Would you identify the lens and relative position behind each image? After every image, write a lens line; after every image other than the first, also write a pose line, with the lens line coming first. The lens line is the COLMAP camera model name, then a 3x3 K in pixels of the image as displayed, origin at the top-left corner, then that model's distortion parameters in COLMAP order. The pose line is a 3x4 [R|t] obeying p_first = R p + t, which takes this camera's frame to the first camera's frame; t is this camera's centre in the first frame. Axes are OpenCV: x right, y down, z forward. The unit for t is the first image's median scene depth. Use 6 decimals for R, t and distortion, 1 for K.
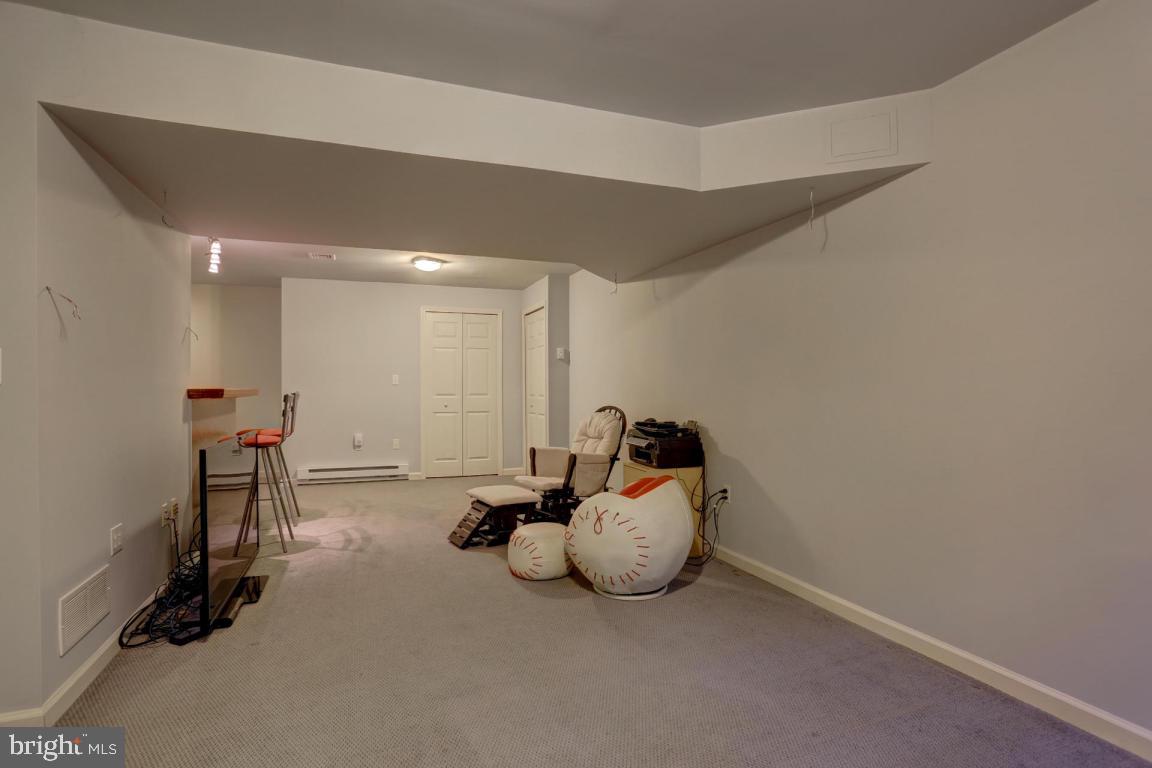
lens RADIAL K [[559.6, 0, 565.4], [0, 559.6, 382.8], [0, 0, 1]] dist [-0.052765, 0.022085]
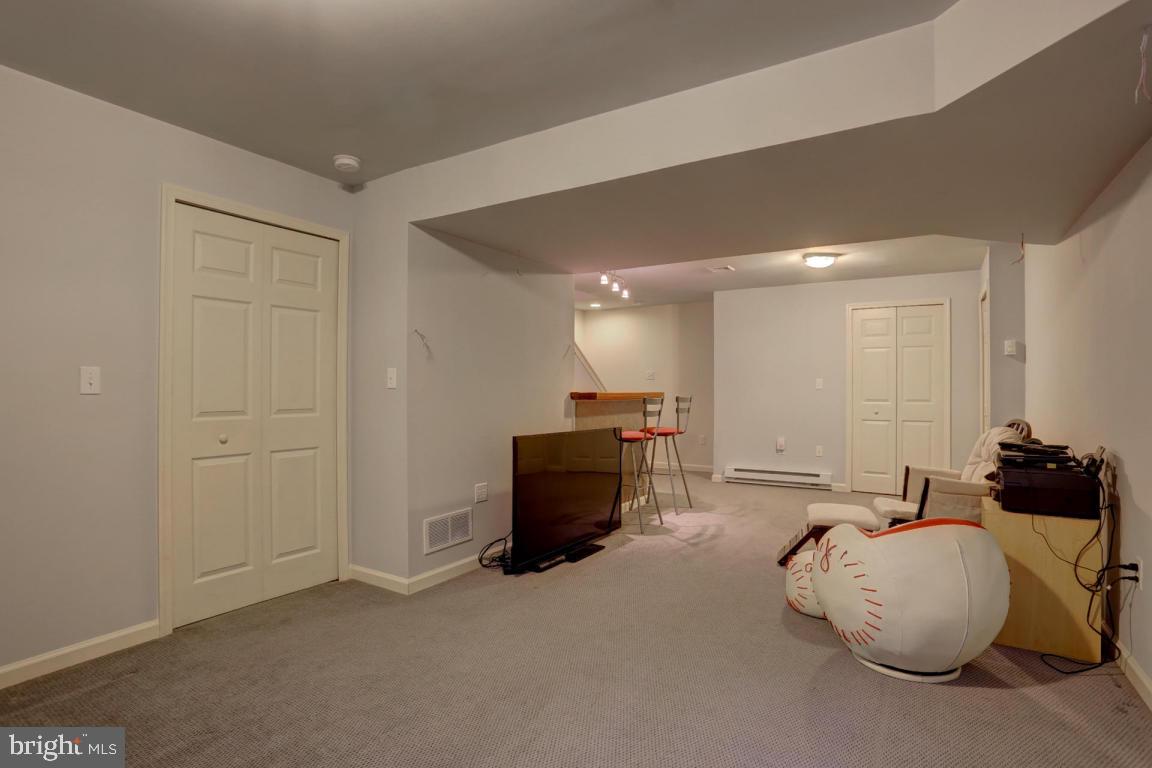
lens RADIAL K [[559.6, 0, 567.8], [0, 559.6, 379.8], [0, 0, 1]] dist [-0.052765, 0.022085]
pose [[0.630788, -0.010172, -0.775889, 0.303698], [0.000501, 0.999919, -0.012702, -0.000896], [0.775955, 0.007624, 0.630742, 0.130698]]
